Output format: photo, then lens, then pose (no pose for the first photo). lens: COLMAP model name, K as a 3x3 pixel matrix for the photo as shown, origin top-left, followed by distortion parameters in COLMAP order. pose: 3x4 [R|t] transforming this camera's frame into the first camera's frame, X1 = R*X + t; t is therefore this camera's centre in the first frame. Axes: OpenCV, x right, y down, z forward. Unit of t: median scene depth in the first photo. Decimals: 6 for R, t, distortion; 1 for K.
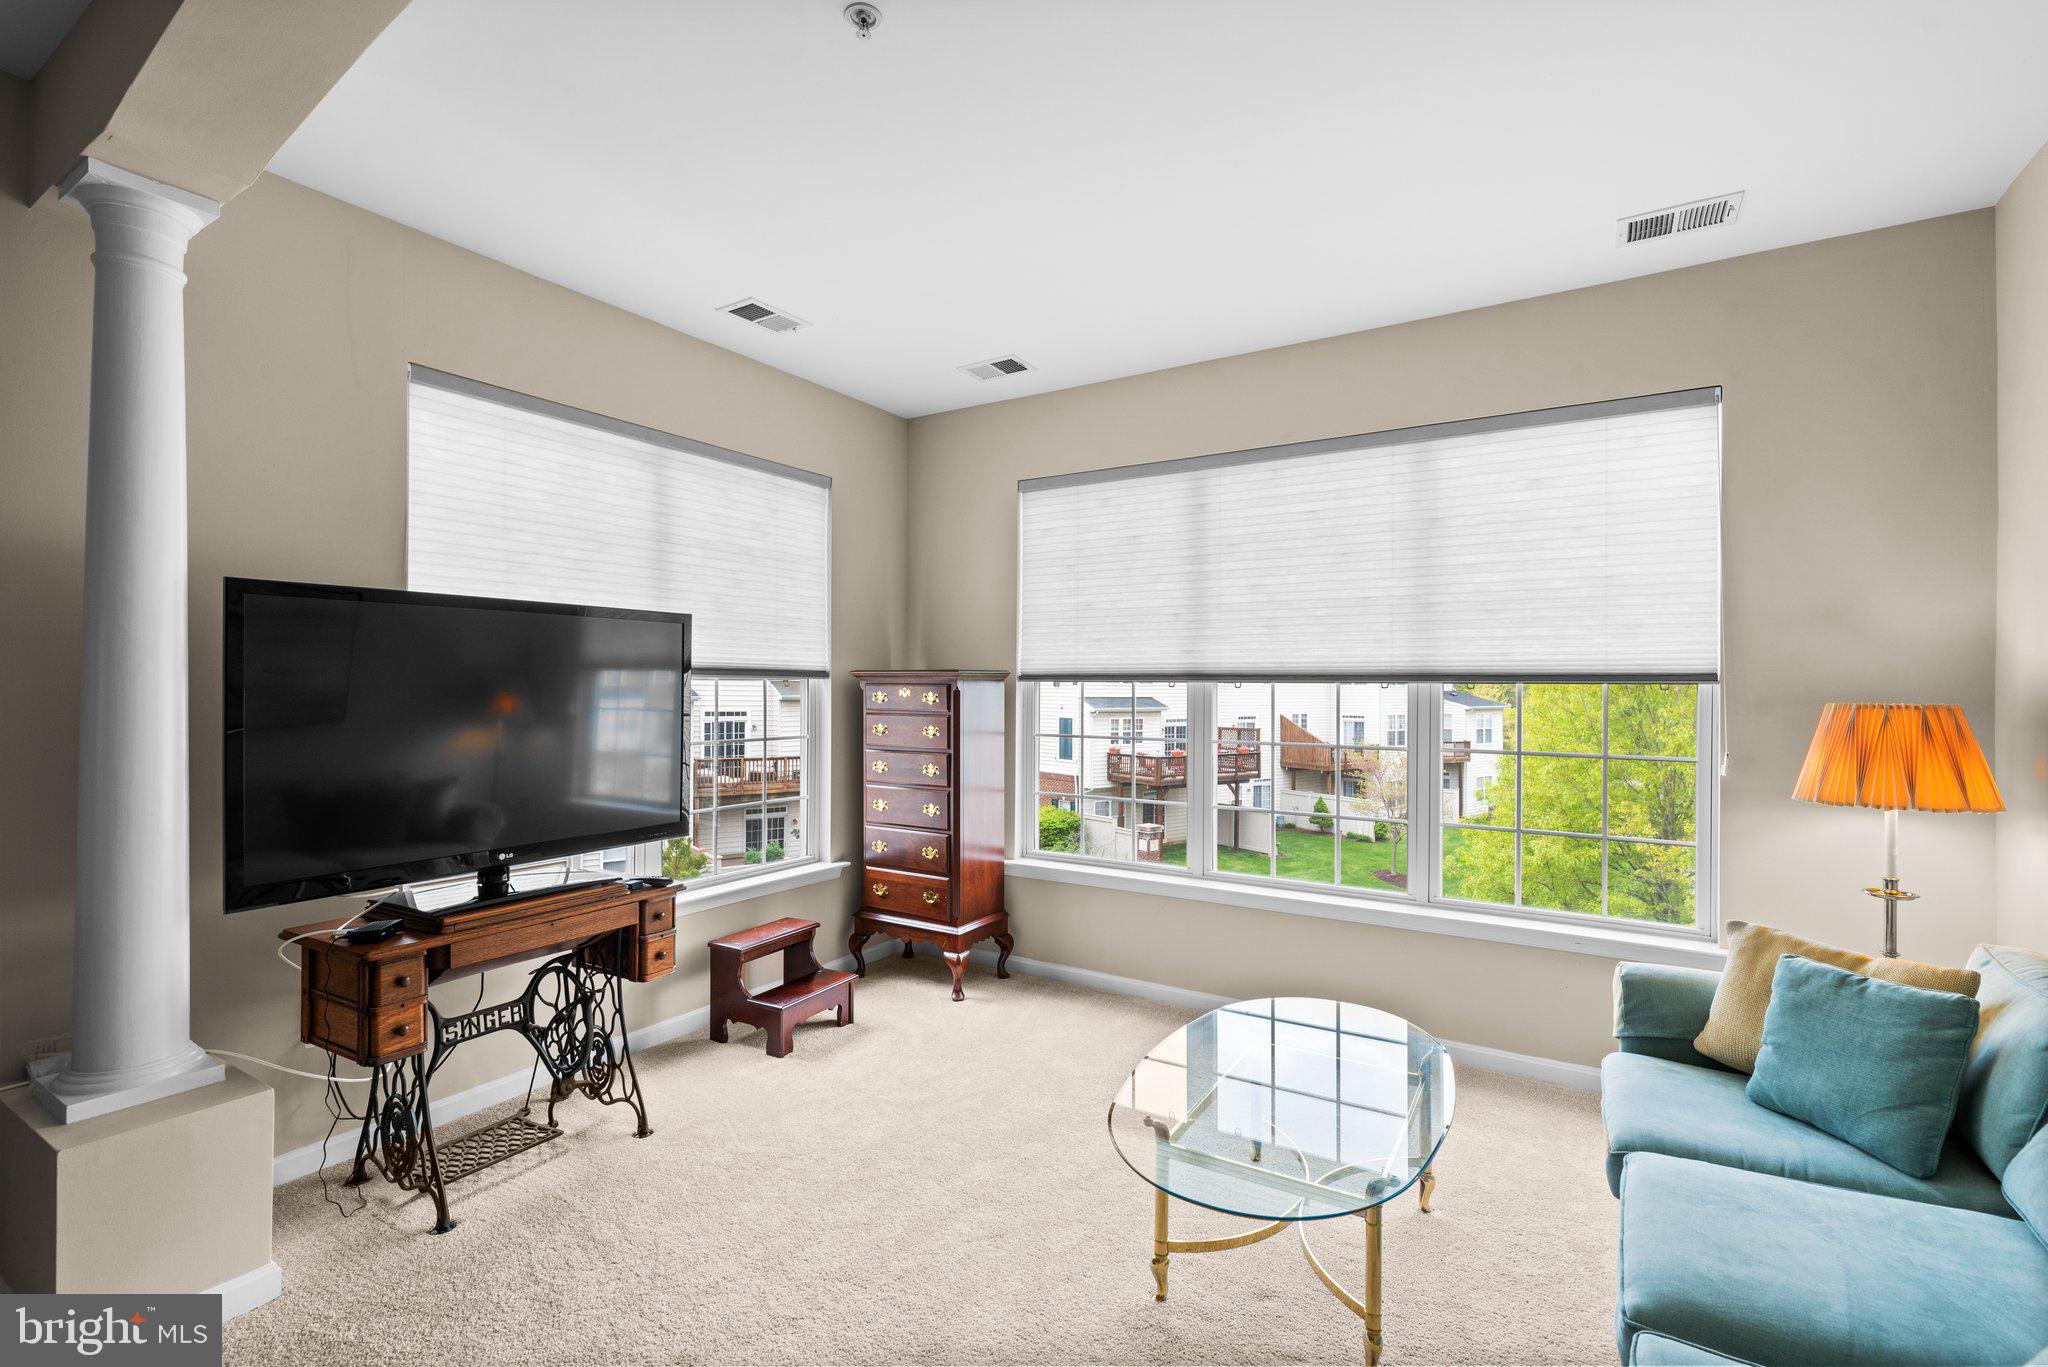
lens RADIAL K [[918.7, 0, 1014.5], [0, 918.7, 690.3], [0, 0, 1]] dist [0.002729, -0.000078]
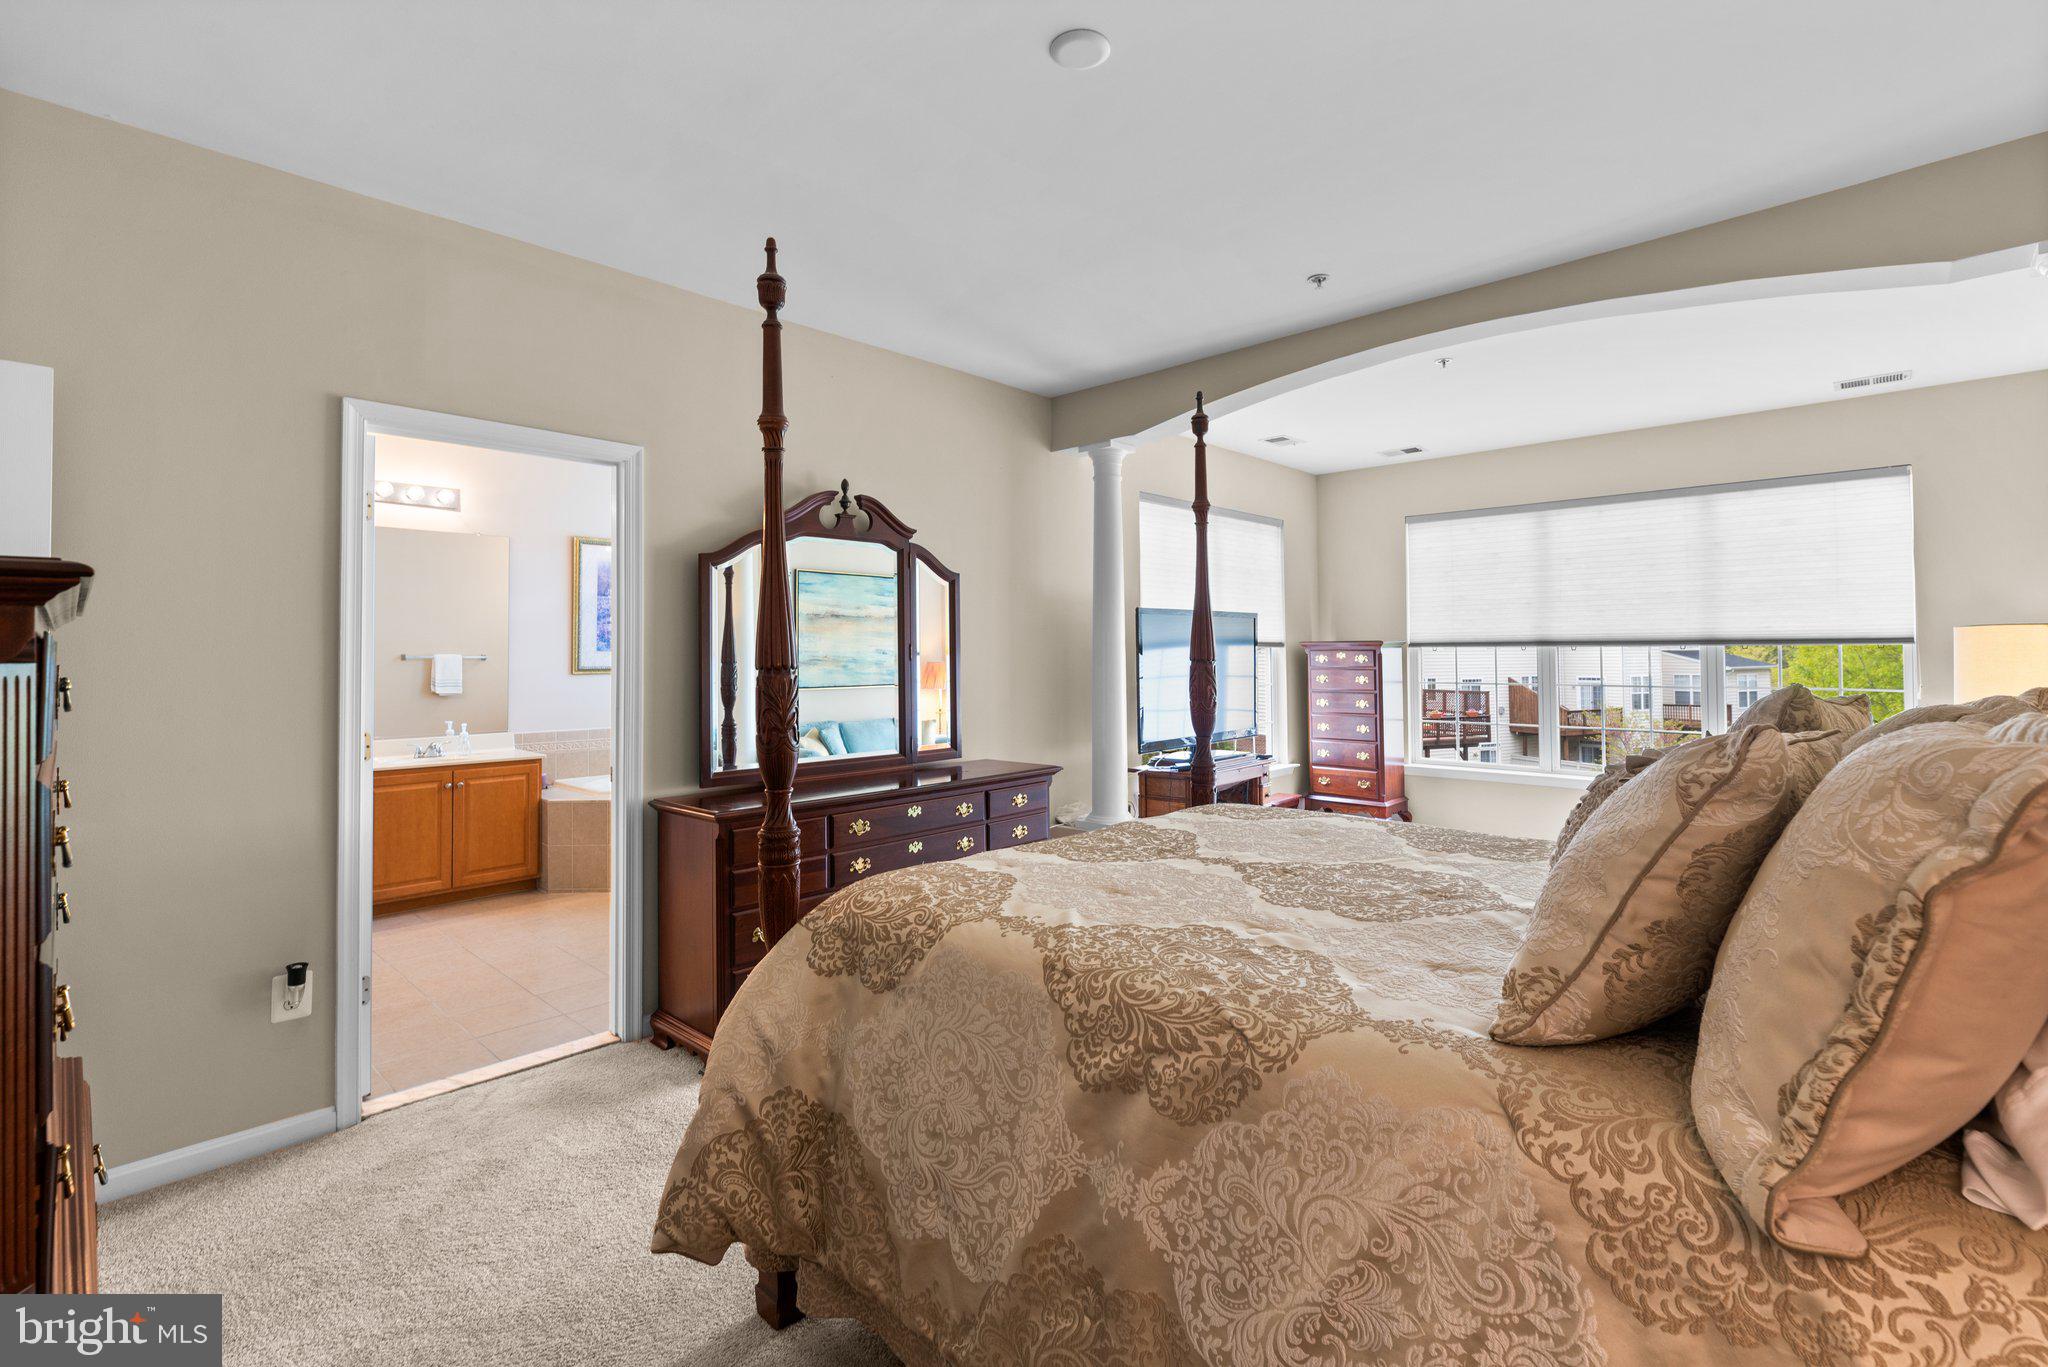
lens RADIAL K [[918.7, 0, 1029.5], [0, 918.7, 633.9], [0, 0, 1]] dist [0.002729, -0.000078]
pose [[0.982062, -0.016106, -0.187869, -0.354731], [0.011570, 0.999615, -0.025217, -0.001030], [0.188203, 0.022591, 0.981870, -0.674381]]
